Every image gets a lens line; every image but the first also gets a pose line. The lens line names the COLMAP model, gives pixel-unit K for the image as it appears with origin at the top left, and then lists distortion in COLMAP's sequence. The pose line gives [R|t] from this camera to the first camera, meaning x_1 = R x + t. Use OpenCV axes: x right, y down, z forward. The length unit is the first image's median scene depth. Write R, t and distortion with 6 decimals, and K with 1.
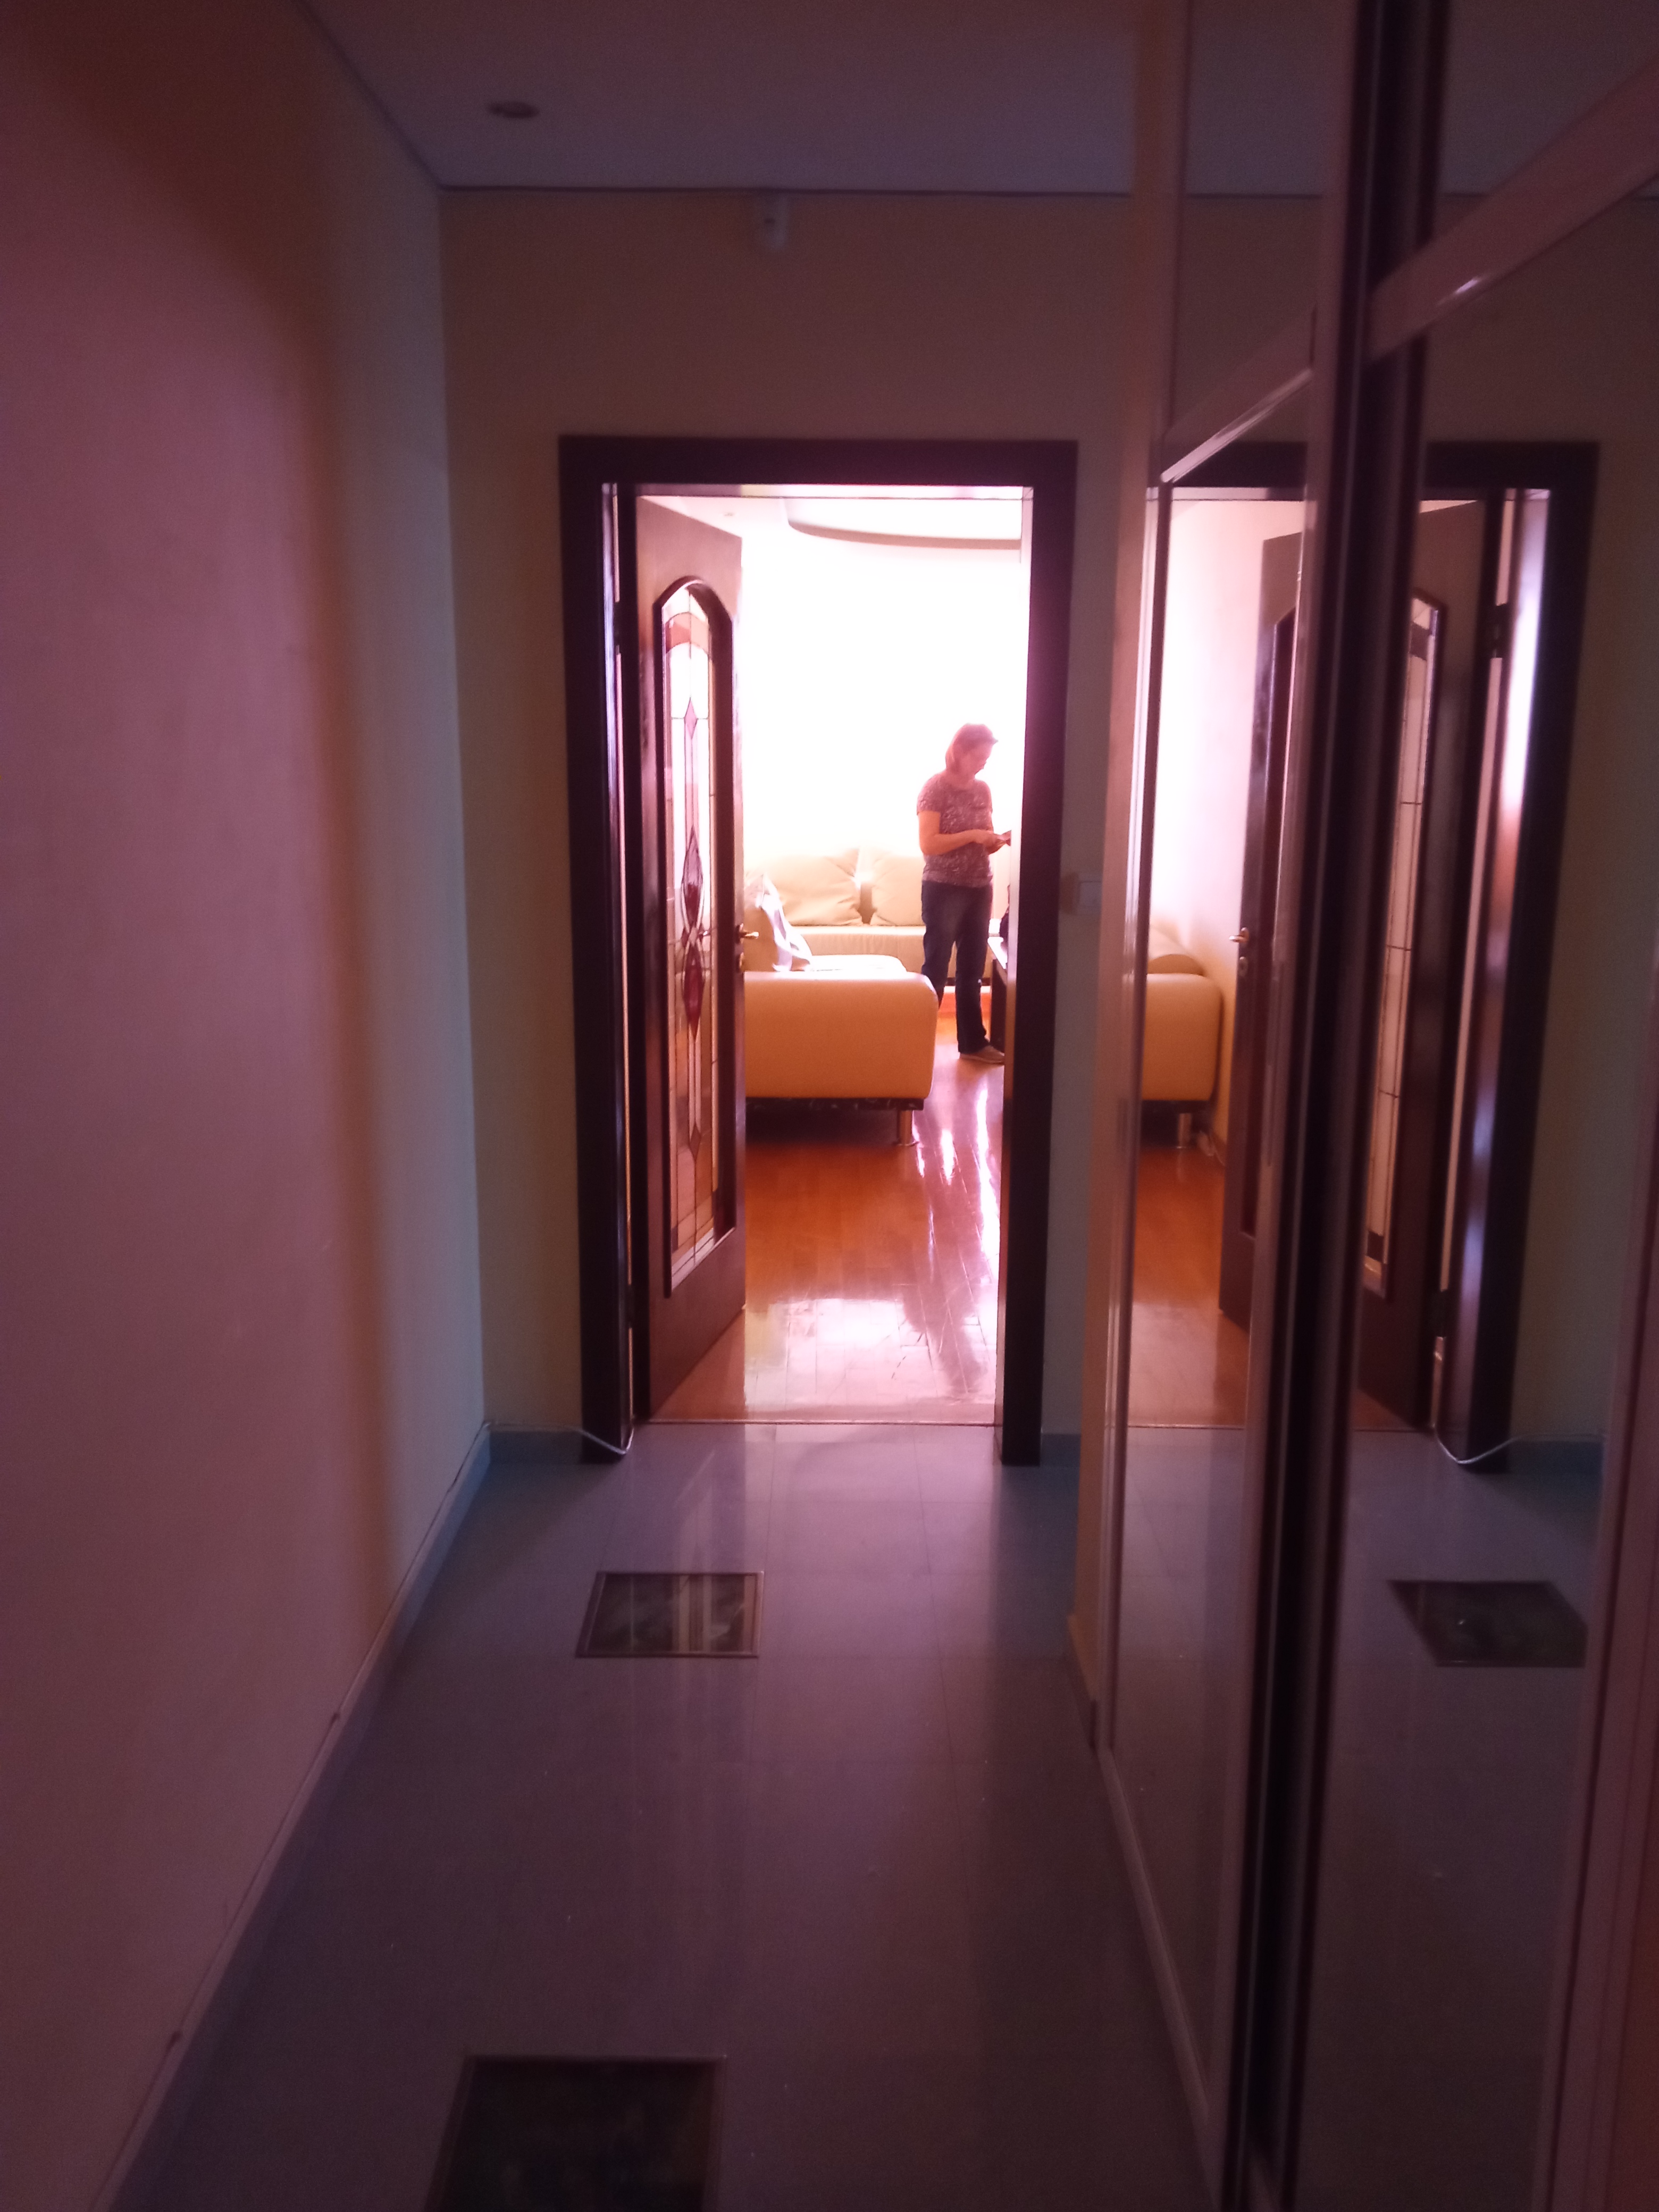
lens RADIAL K [[1761.9, 0, 829.9], [0, 1761.9, 1106.6], [0, 0, 1]] dist [0.007041, 0.002338]
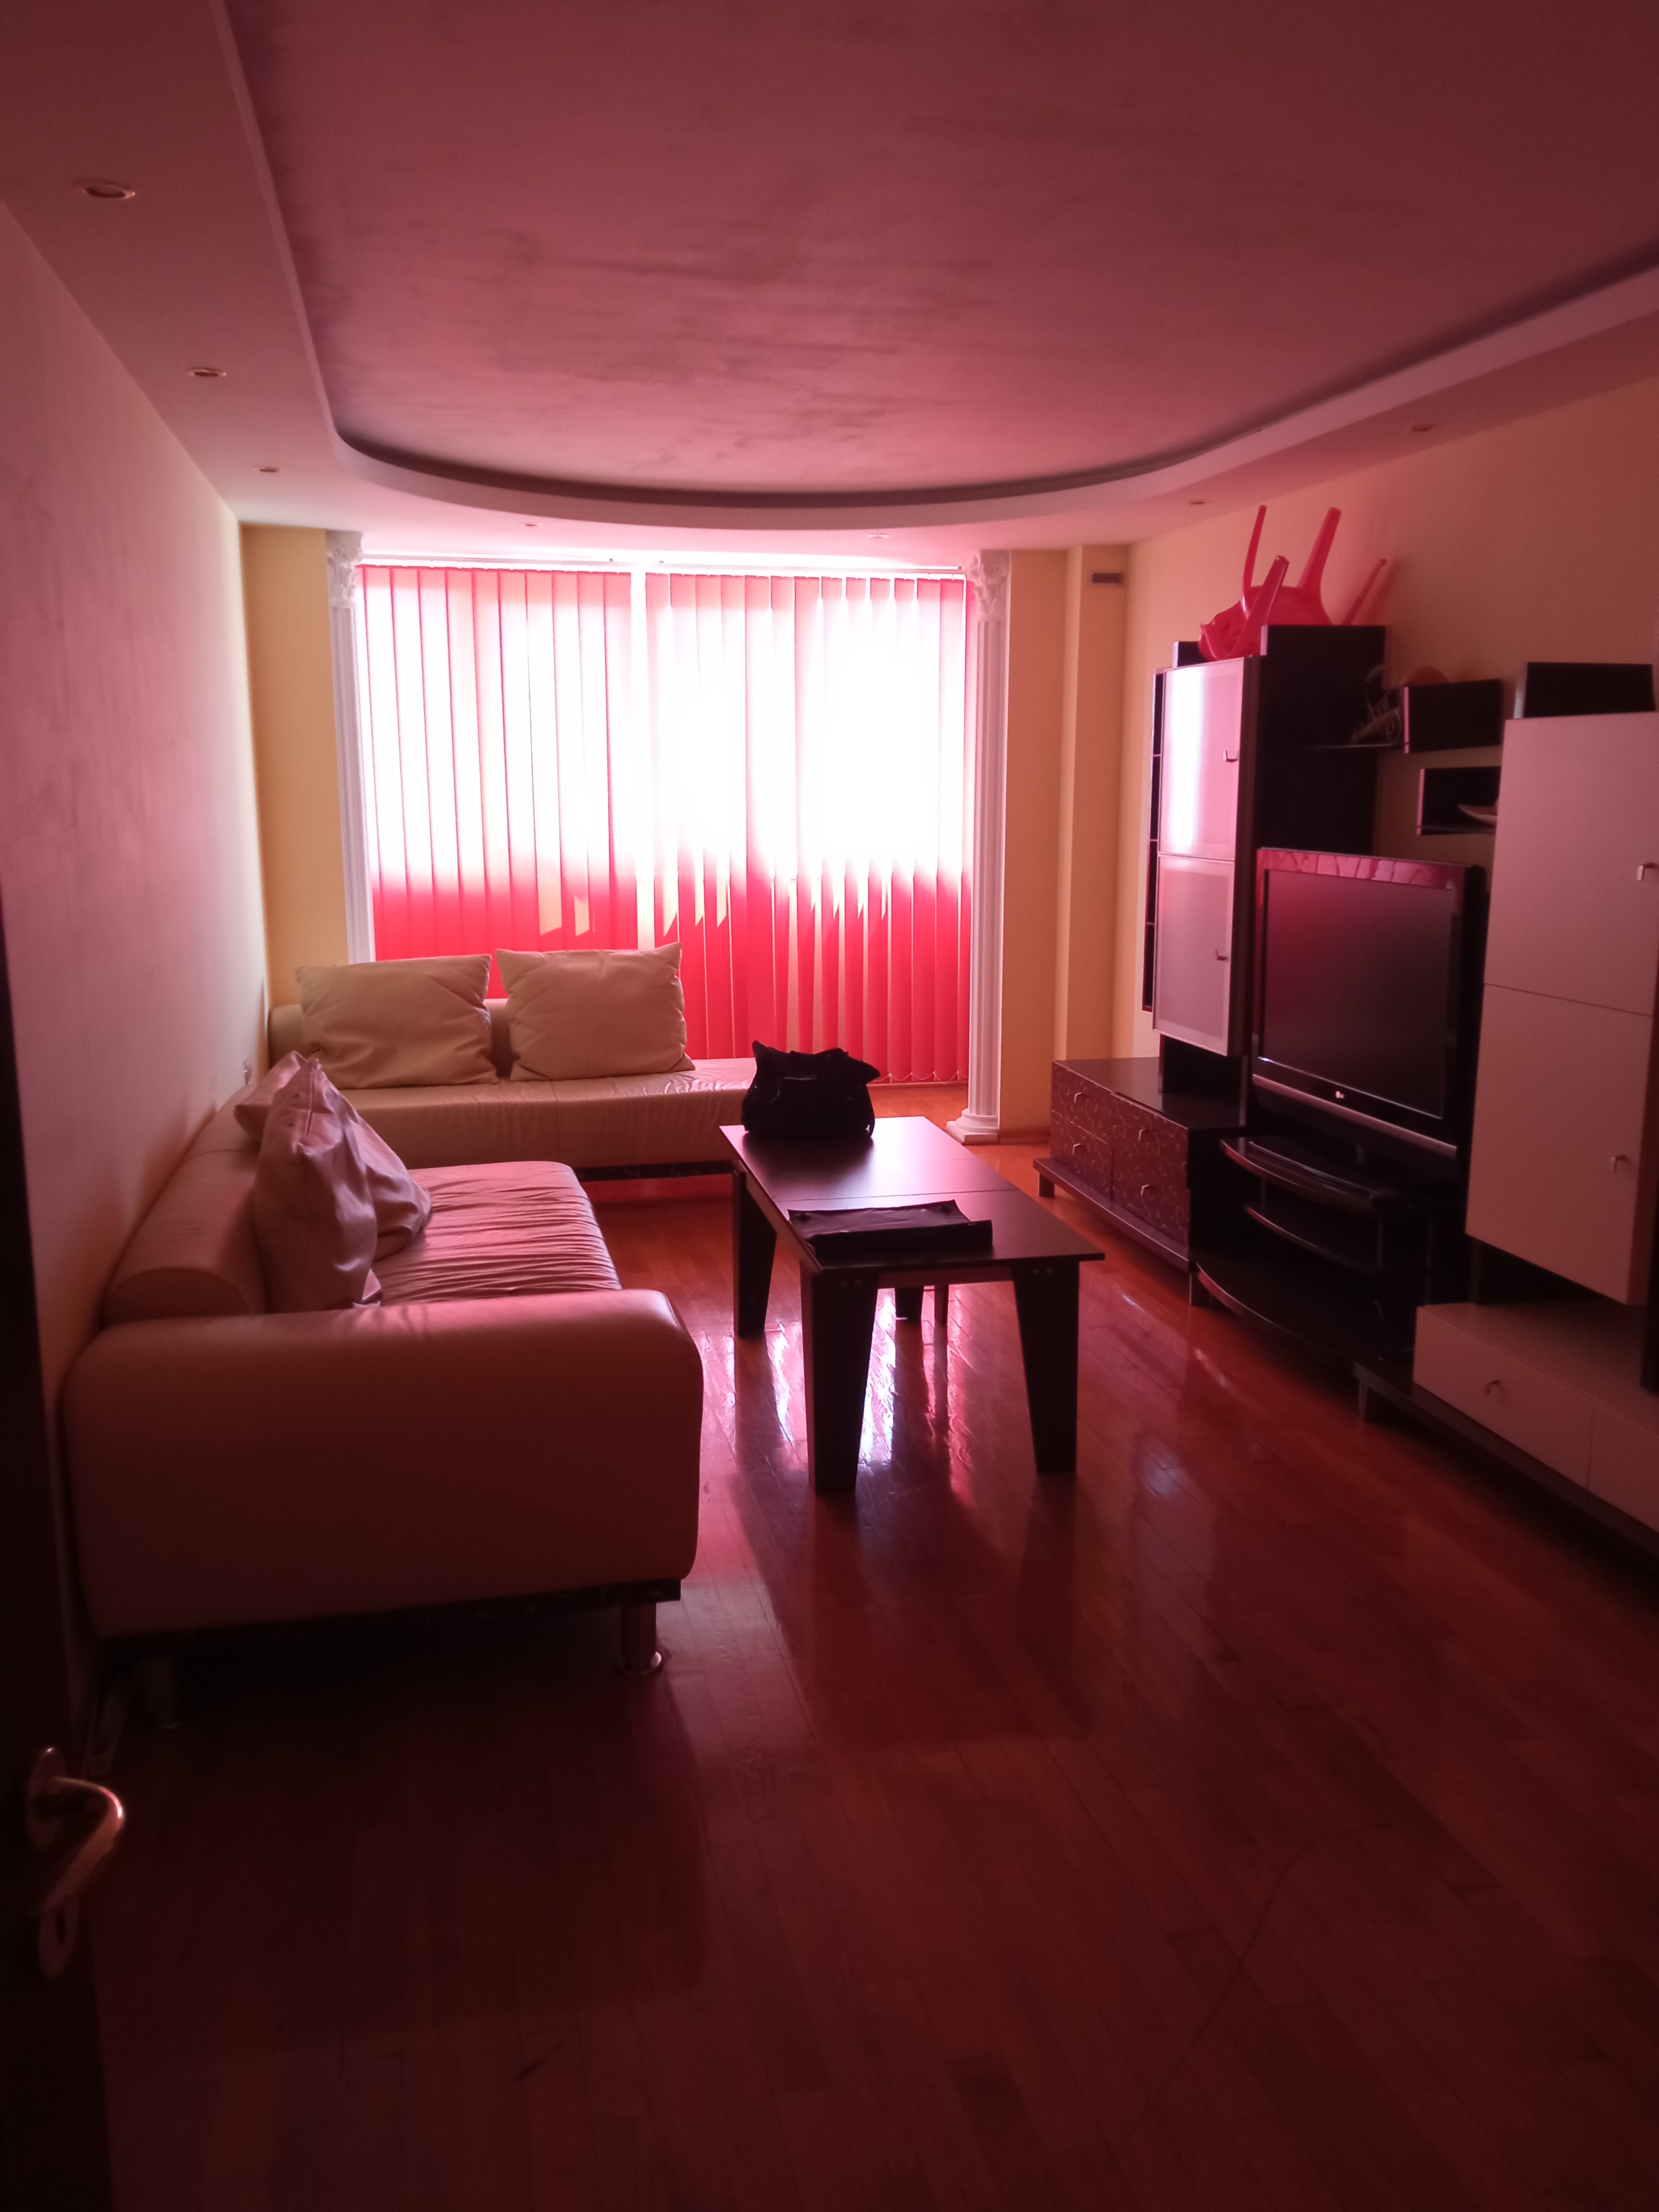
lens RADIAL K [[1761.9, 0, 830.8], [0, 1761.9, 1105.1], [0, 0, 1]] dist [0.007041, 0.002338]
pose [[0.975838, -0.048066, 0.213141, -0.000245], [0.052747, 0.998474, -0.016328, -0.077814], [-0.212031, 0.027176, 0.976885, 0.353144]]
